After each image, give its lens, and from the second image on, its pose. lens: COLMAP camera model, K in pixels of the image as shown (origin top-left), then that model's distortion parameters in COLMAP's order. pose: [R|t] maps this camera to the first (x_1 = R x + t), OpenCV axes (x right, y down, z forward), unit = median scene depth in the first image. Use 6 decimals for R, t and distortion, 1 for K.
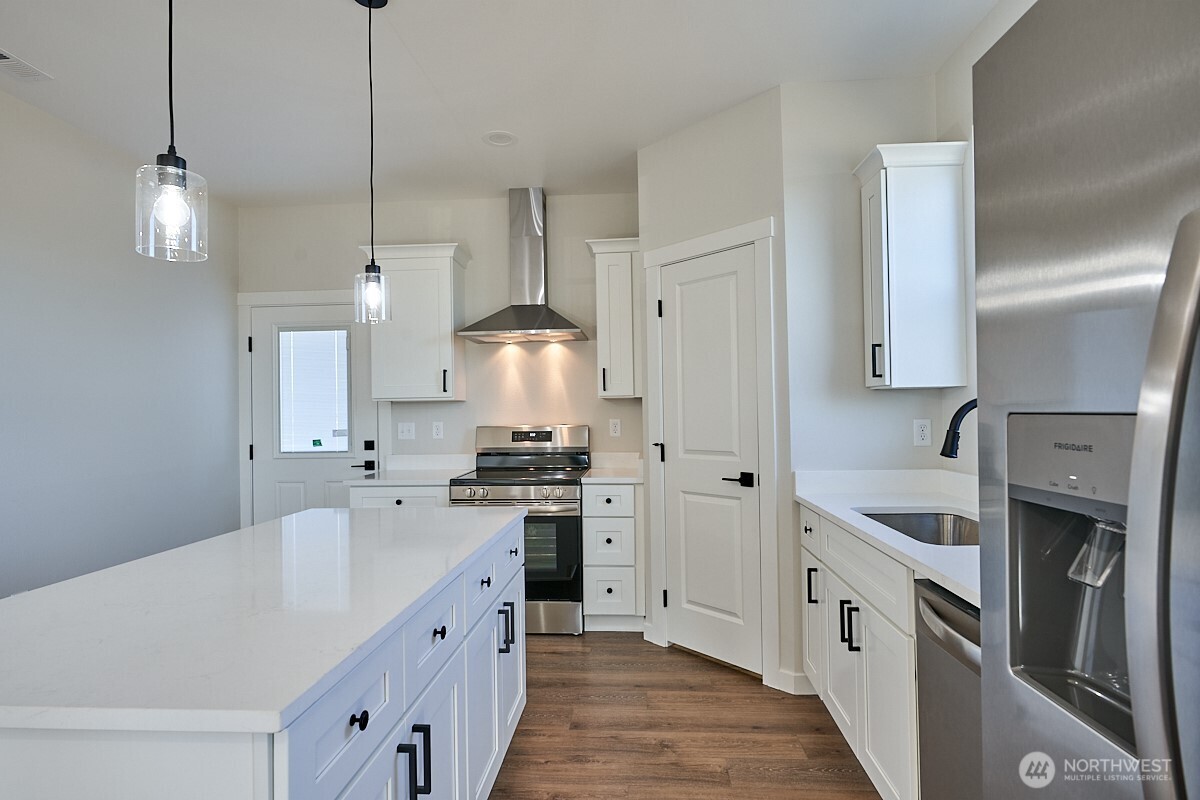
lens RADIAL K [[619.3, 0, 601.1], [0, 619.3, 406.3], [0, 0, 1]] dist [0.000499, 0.000667]
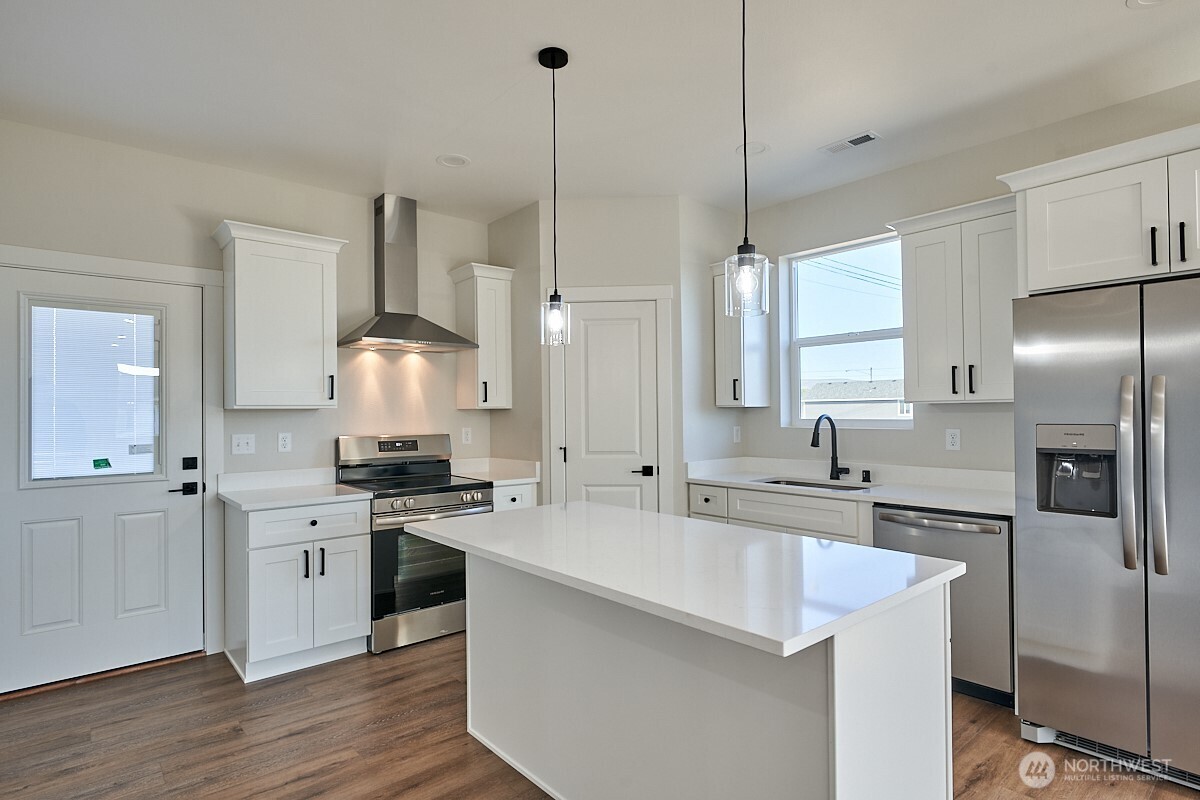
lens RADIAL K [[619.3, 0, 597.0], [0, 619.3, 405.3], [0, 0, 1]] dist [0.000499, 0.000667]
pose [[0.716655, 0.017527, 0.697208, -0.590903], [-0.007328, 0.999818, -0.017602, -0.001465], [-0.697389, 0.007505, 0.716653, 0.067834]]
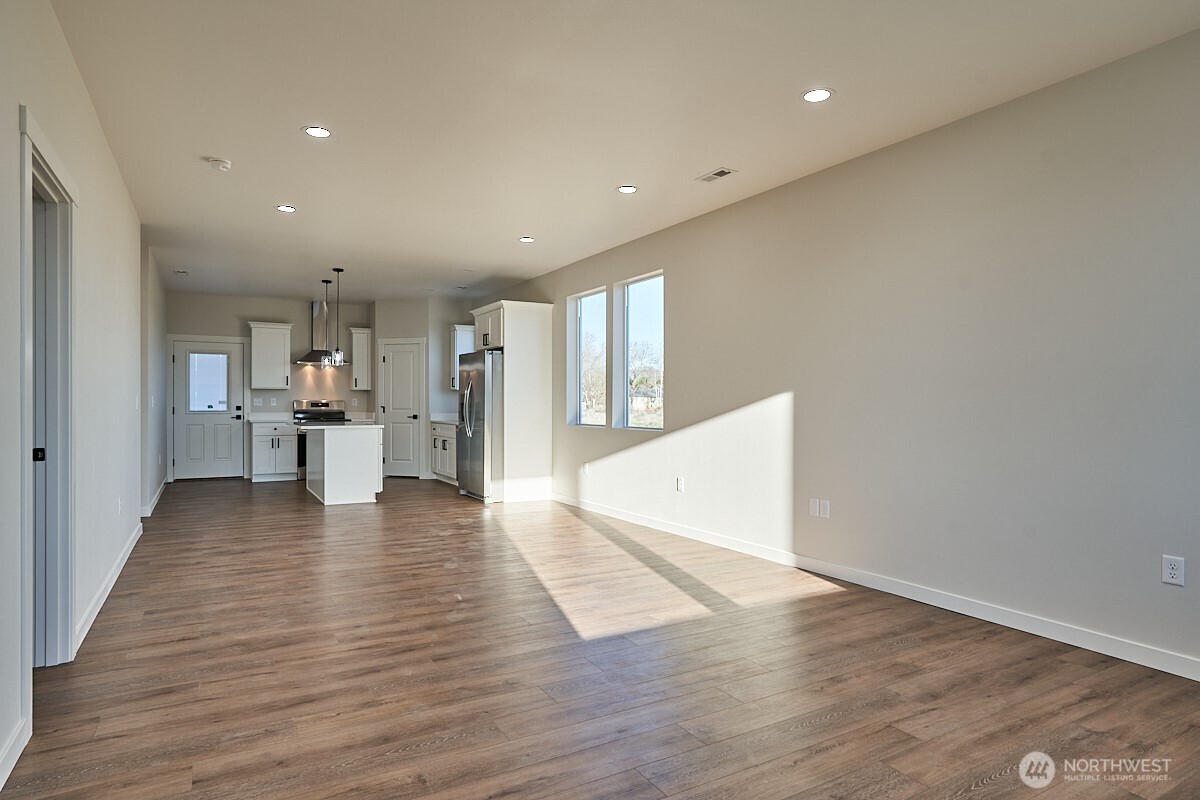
lens RADIAL K [[713.9, 0, 598.6], [0, 713.9, 404.5], [0, 0, 1]] dist [-0.007001, -0.000517]
pose [[0.838661, 0.014959, 0.544449, -0.722388], [-0.021905, 0.999740, 0.006275, 0.006722], [-0.544214, -0.017189, 0.838770, -1.926397]]
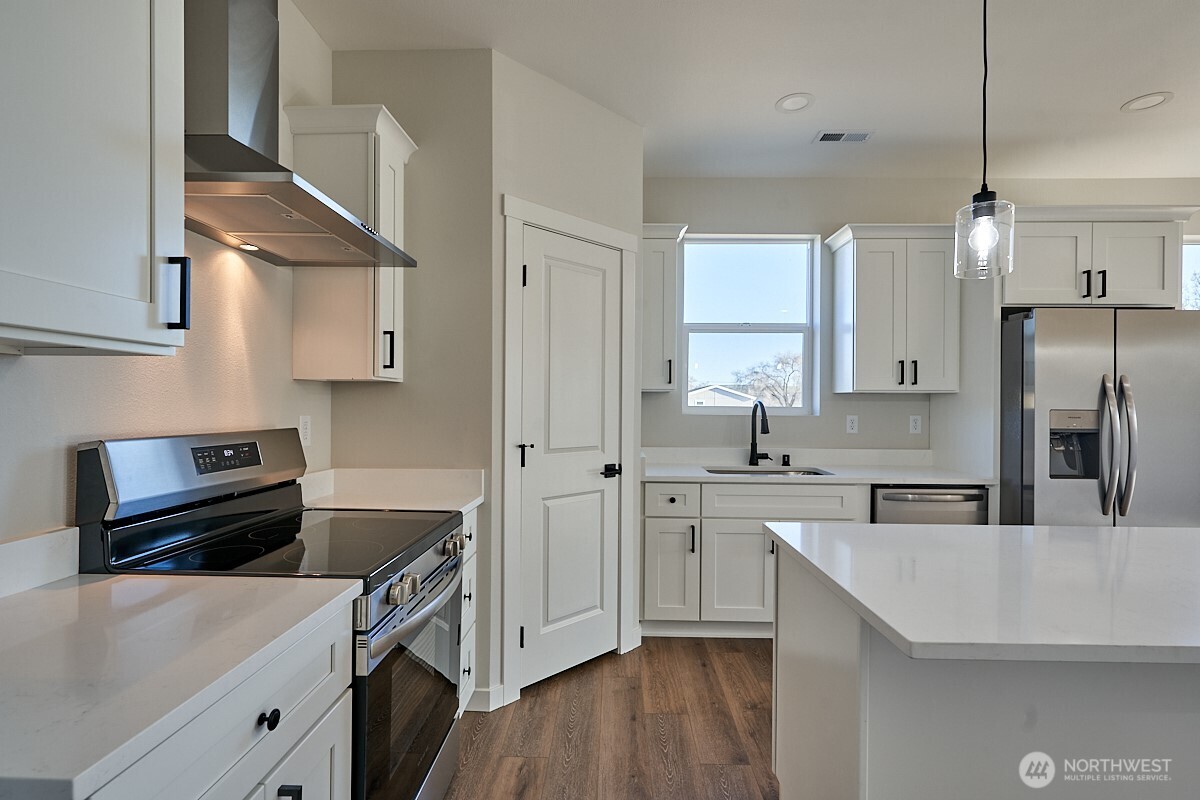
lens RADIAL K [[555.5, 0, 599.4], [0, 555.5, 405.0], [0, 0, 1]] dist [0.004734, 0.000545]
pose [[-0.037958, 0.013810, 0.999184, -0.521921], [-0.014129, 0.999797, -0.014355, 0.014858], [-0.999179, -0.014662, -0.037755, 0.775345]]
